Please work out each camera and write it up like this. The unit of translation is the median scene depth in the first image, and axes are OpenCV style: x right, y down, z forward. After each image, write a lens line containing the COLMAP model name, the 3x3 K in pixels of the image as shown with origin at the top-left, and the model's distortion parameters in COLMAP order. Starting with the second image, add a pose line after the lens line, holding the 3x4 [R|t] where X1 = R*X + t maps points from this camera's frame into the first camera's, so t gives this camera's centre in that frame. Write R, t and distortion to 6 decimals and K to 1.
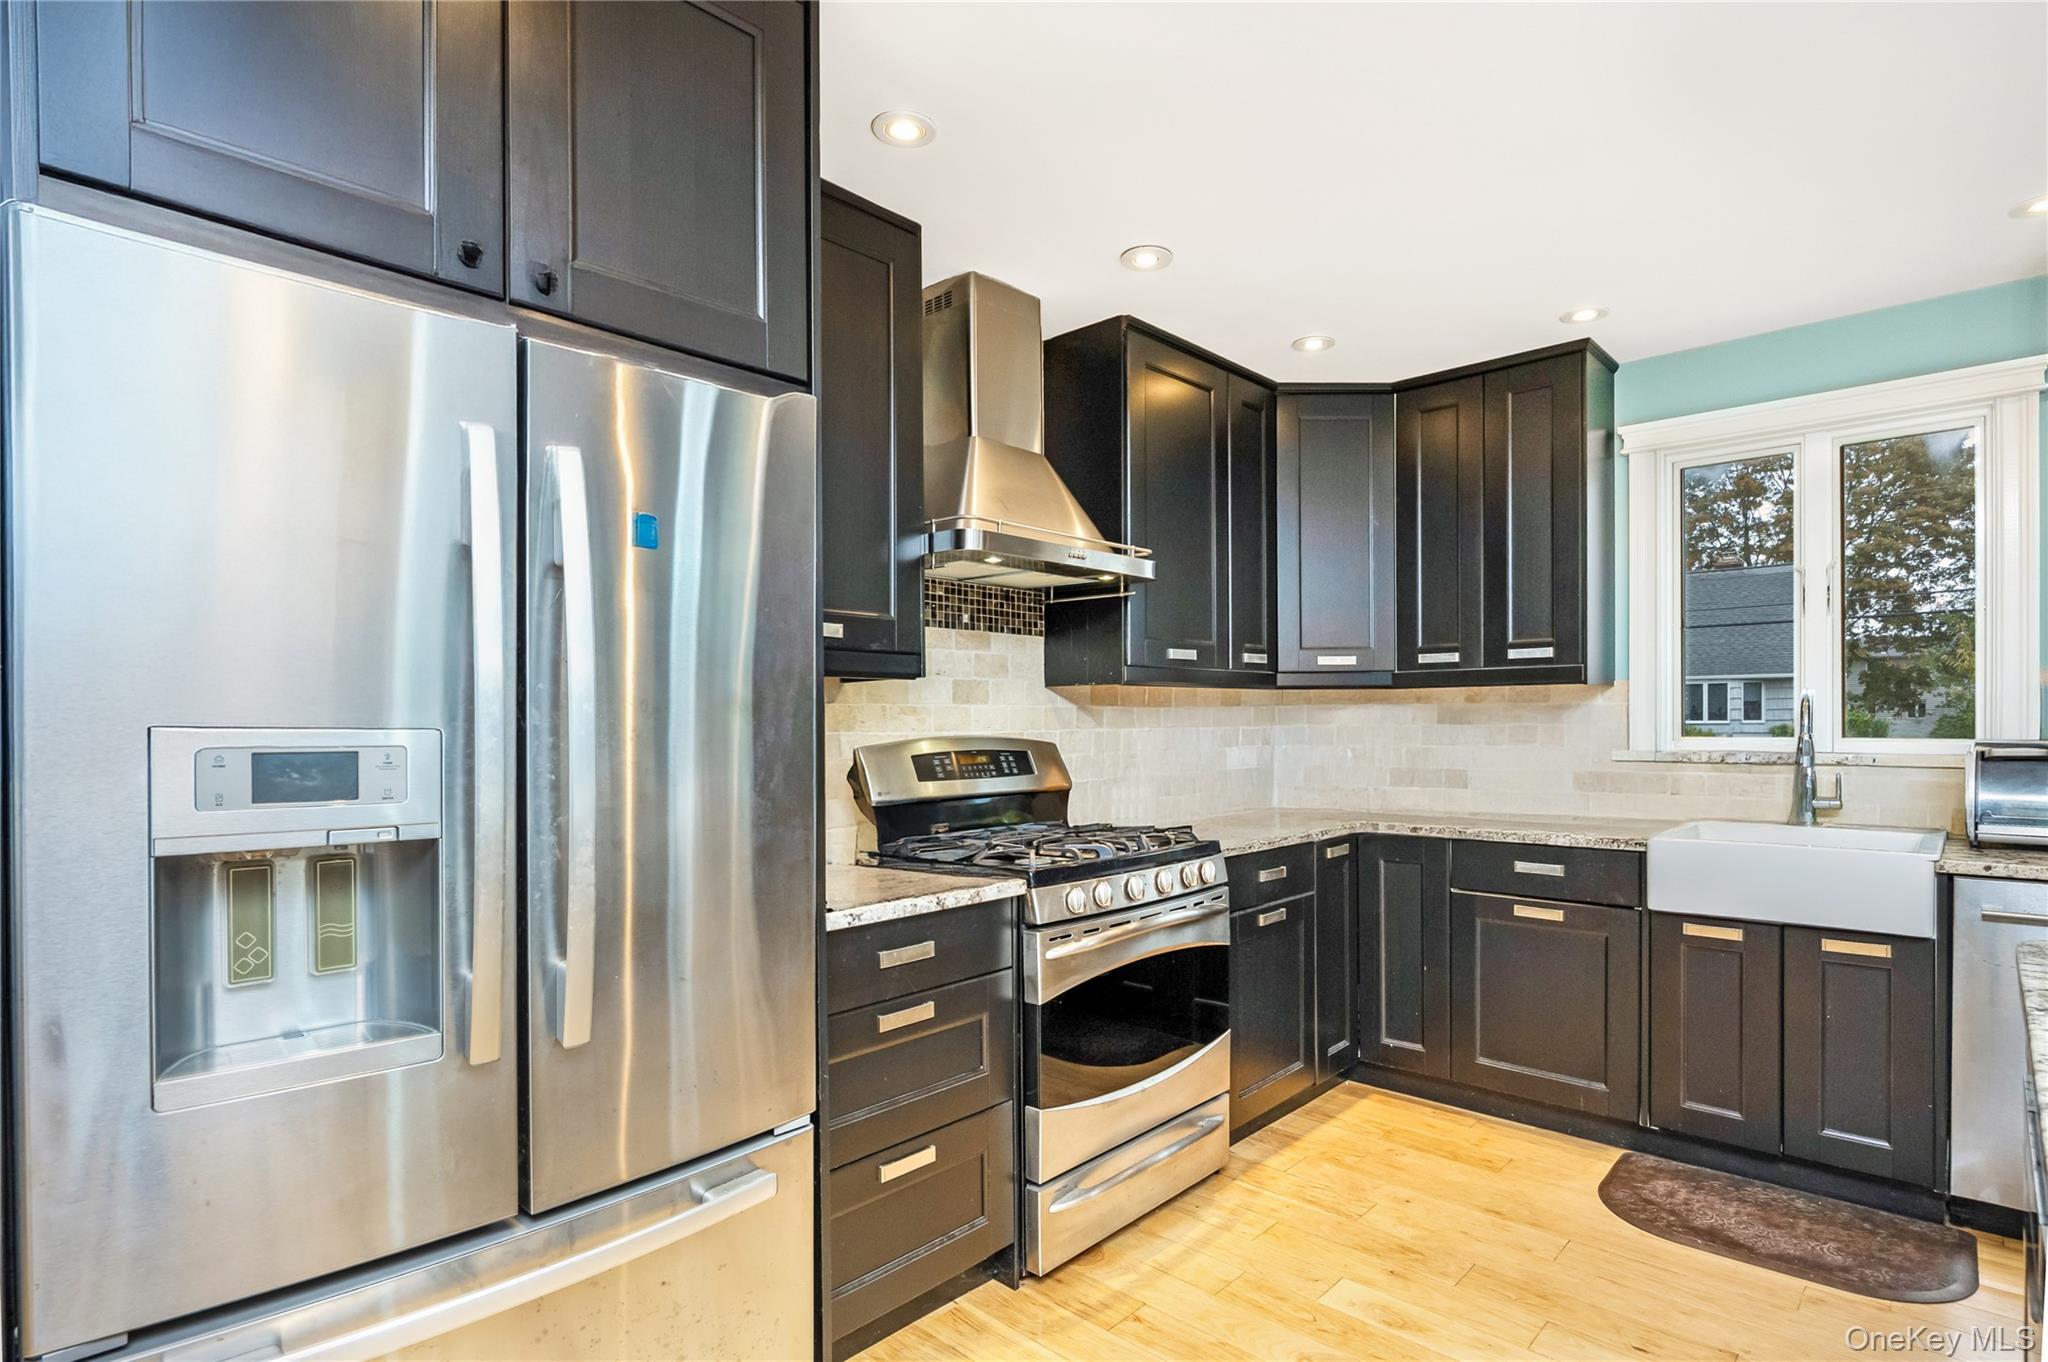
lens RADIAL K [[1007.4, 0, 1024.3], [0, 1007.4, 725.4], [0, 0, 1]] dist [-0.004660, -0.000120]
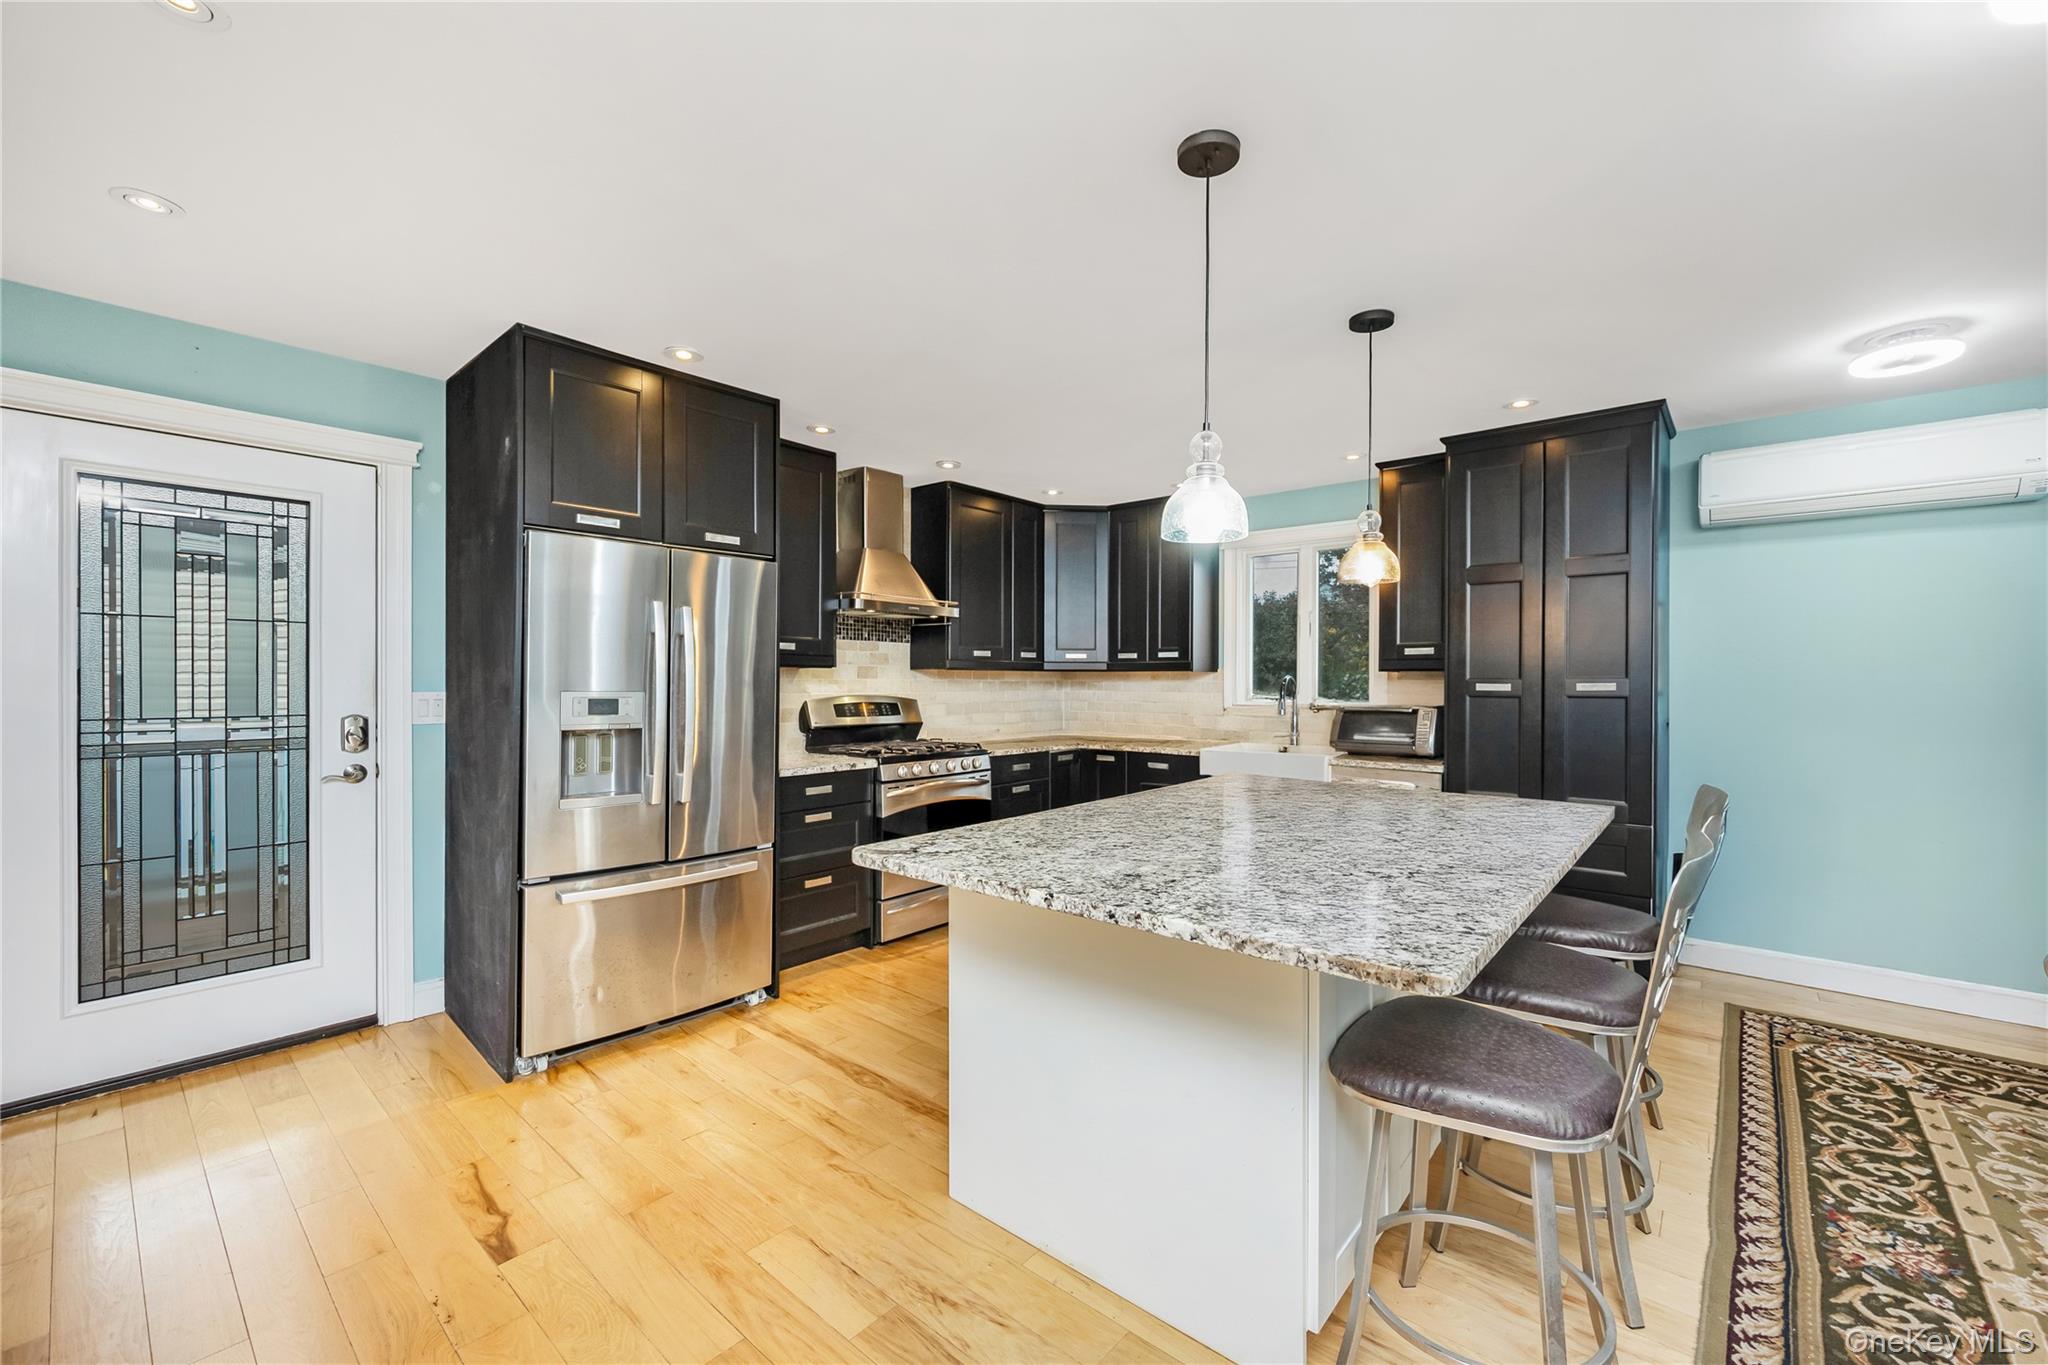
lens RADIAL K [[826.3, 0, 1029.4], [0, 826.3, 686.9], [0, 0, 1]] dist [-0.000866, -0.000571]
pose [[0.998674, 0.011263, 0.050232, 0.186592], [-0.011366, 0.999934, 0.001772, -0.011881], [-0.050209, -0.002341, 0.998736, -0.635920]]
